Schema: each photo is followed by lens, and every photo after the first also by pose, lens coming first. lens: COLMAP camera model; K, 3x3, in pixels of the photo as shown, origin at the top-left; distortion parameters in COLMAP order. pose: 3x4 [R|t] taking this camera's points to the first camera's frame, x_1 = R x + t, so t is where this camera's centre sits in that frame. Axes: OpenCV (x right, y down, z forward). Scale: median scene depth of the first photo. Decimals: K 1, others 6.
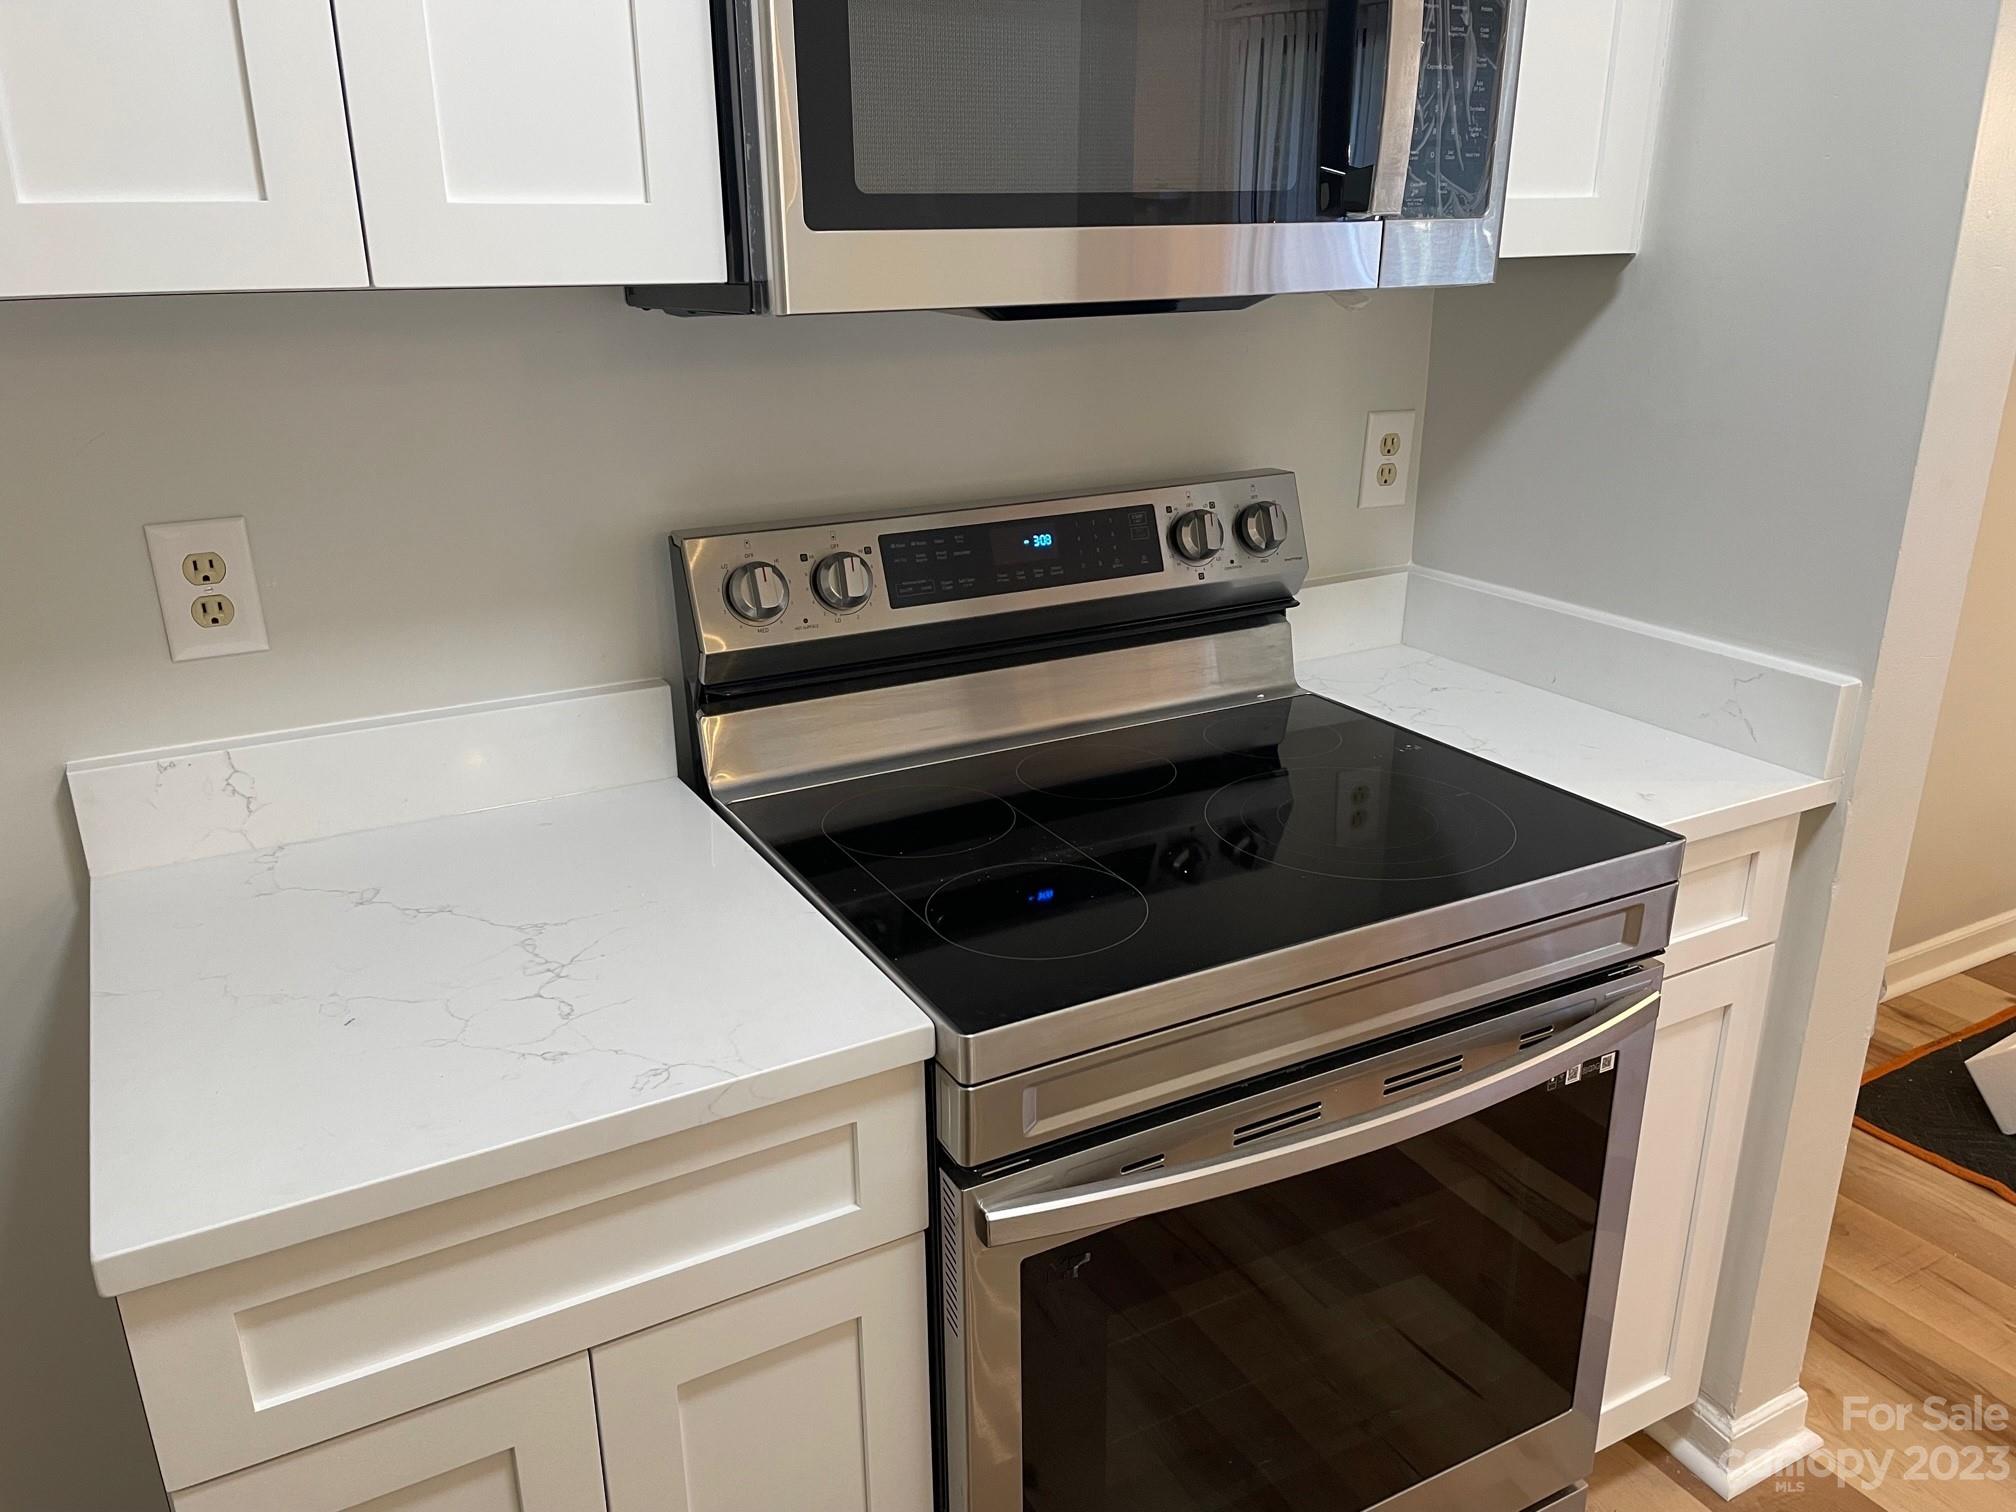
lens RADIAL K [[1515.0, 0, 1009.1], [0, 1515.0, 786.5], [0, 0, 1]] dist [0.083674, -0.119837]
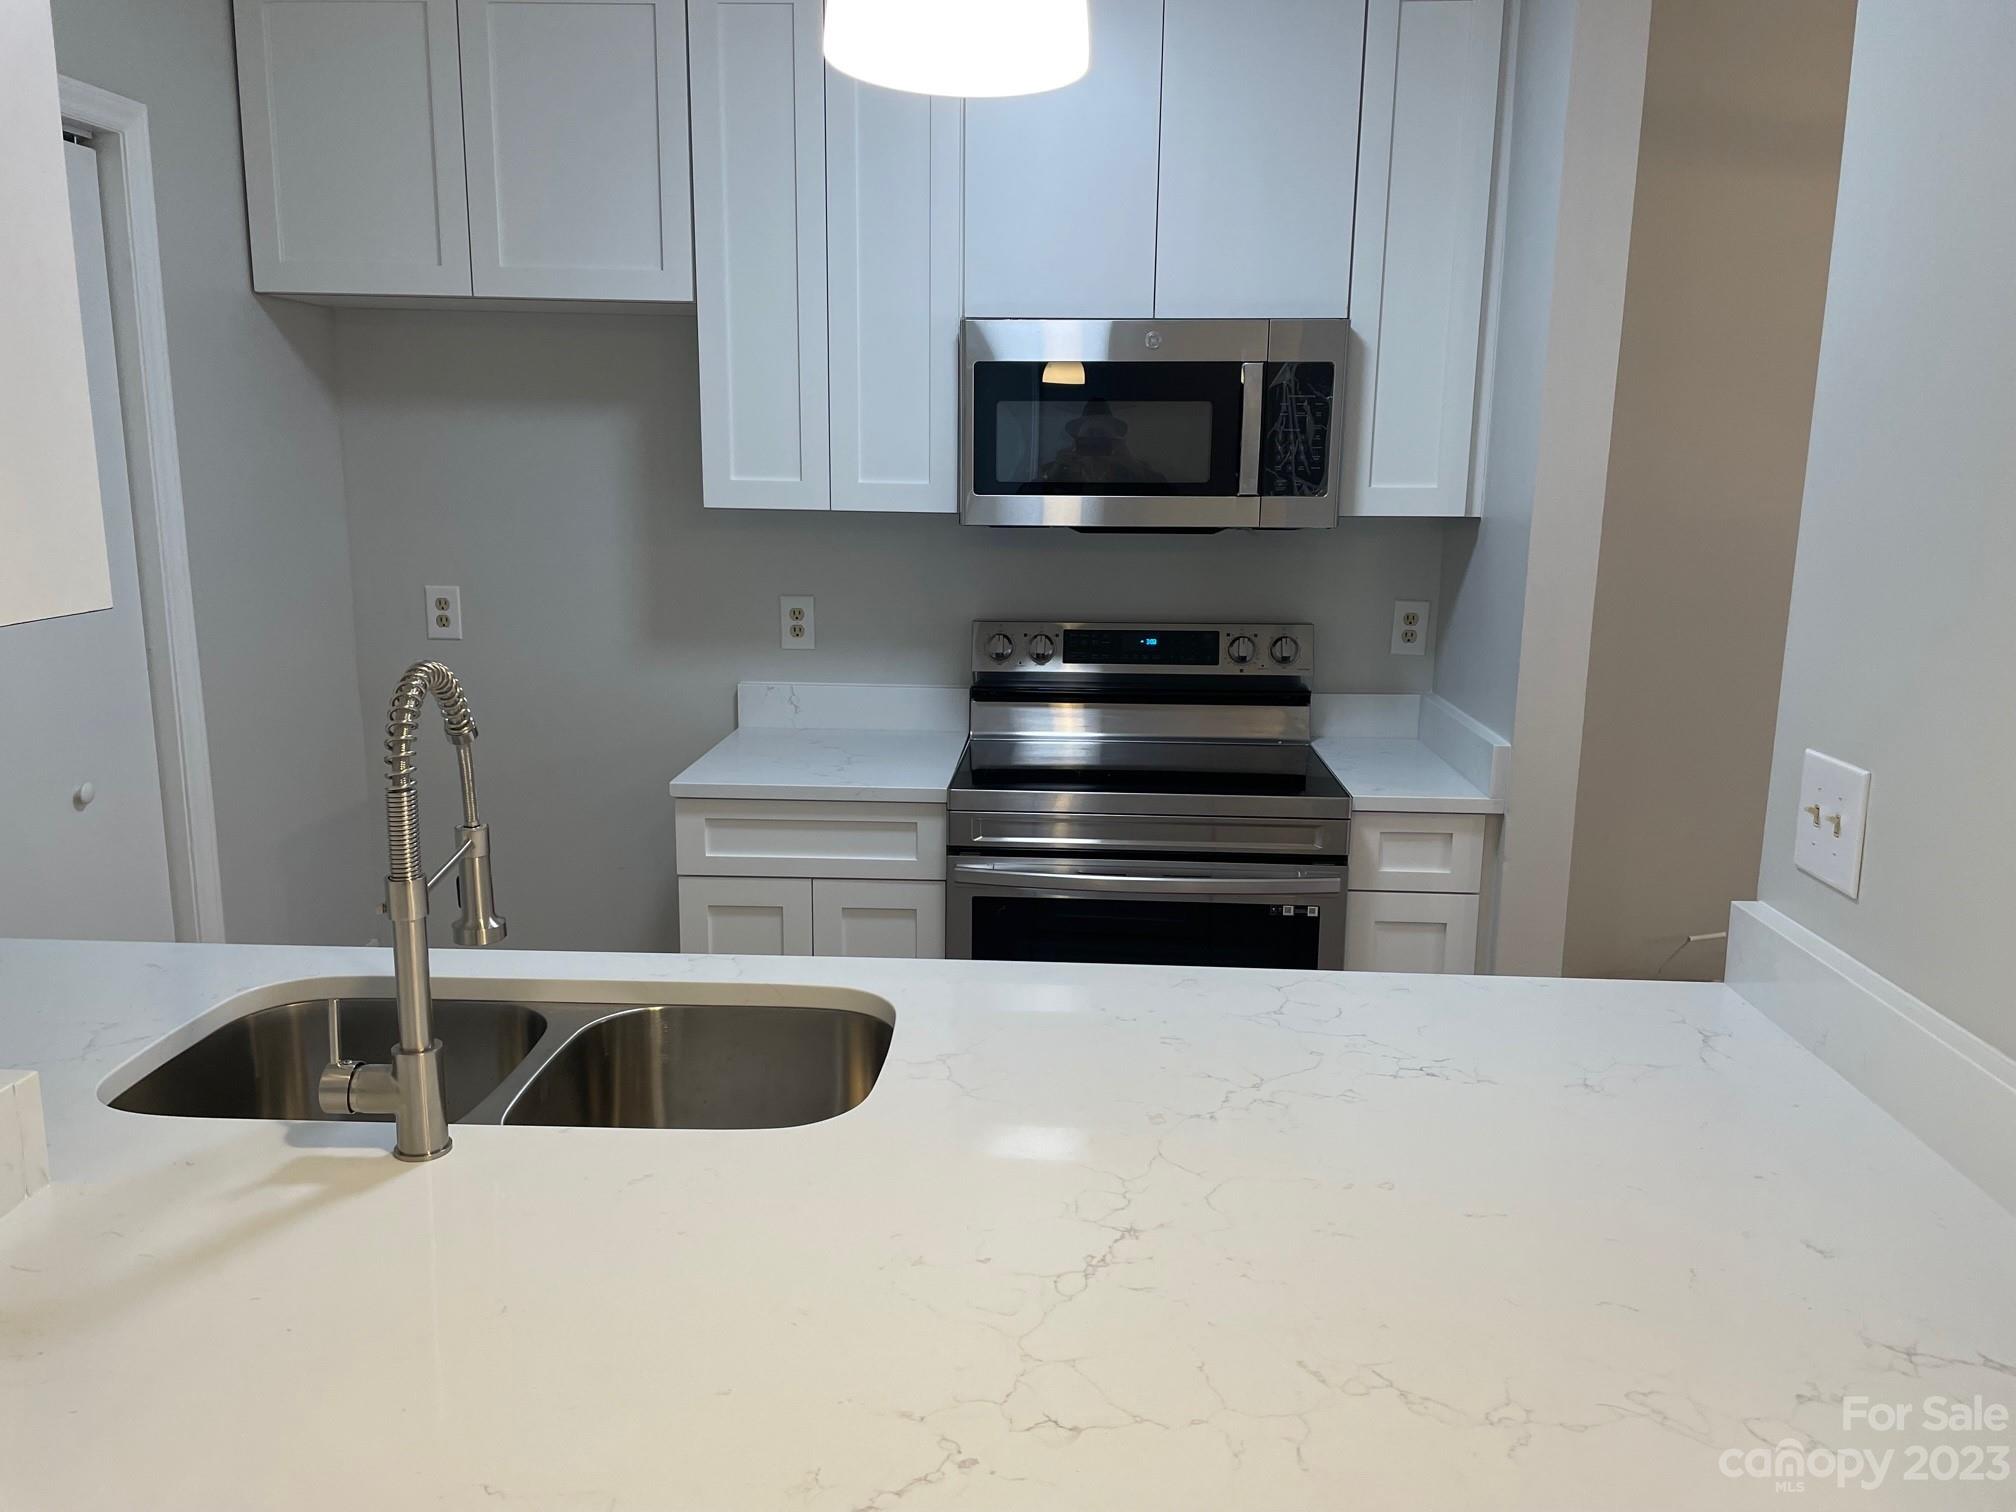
lens RADIAL K [[1515.0, 0, 1009.1], [0, 1515.0, 786.5], [0, 0, 1]] dist [0.083674, -0.119837]
pose [[0.851763, 0.125846, -0.508588, 1.075392], [-0.199048, 0.975668, -0.091937, 0.293617], [0.484643, 0.179542, 0.856087, -0.924493]]
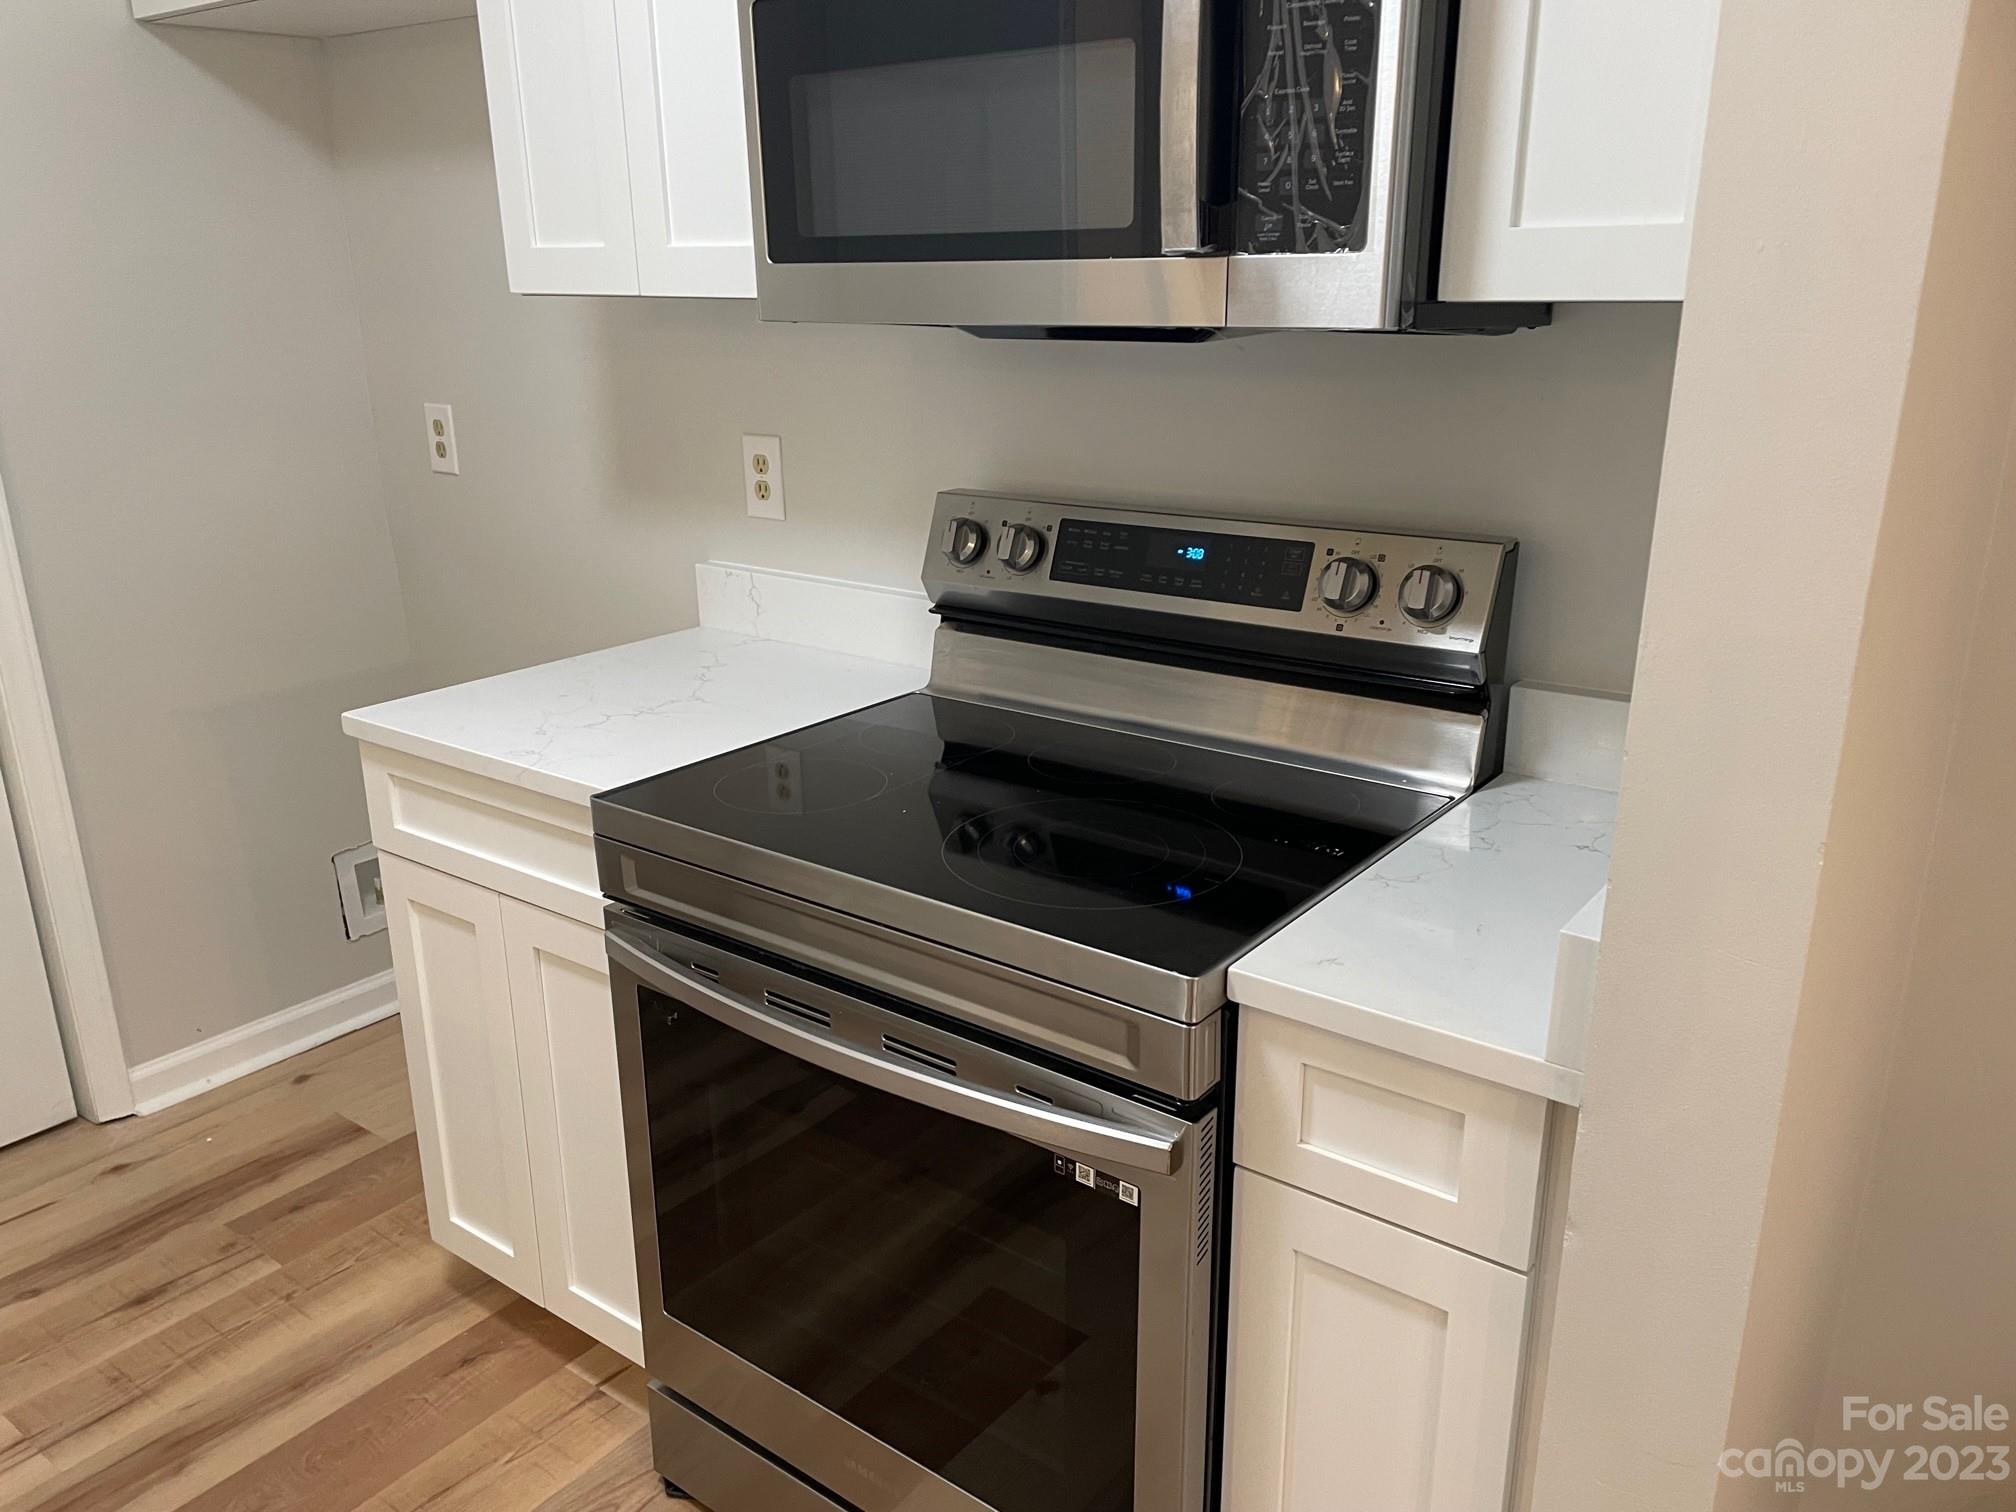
lens RADIAL K [[1515.0, 0, 1009.1], [0, 1515.0, 786.5], [0, 0, 1]] dist [0.083674, -0.119837]
pose [[0.412141, 0.297418, -0.861210, 1.103922], [-0.314433, 0.933579, 0.171935, -0.179497], [0.855144, 0.199931, 0.478284, 0.487283]]
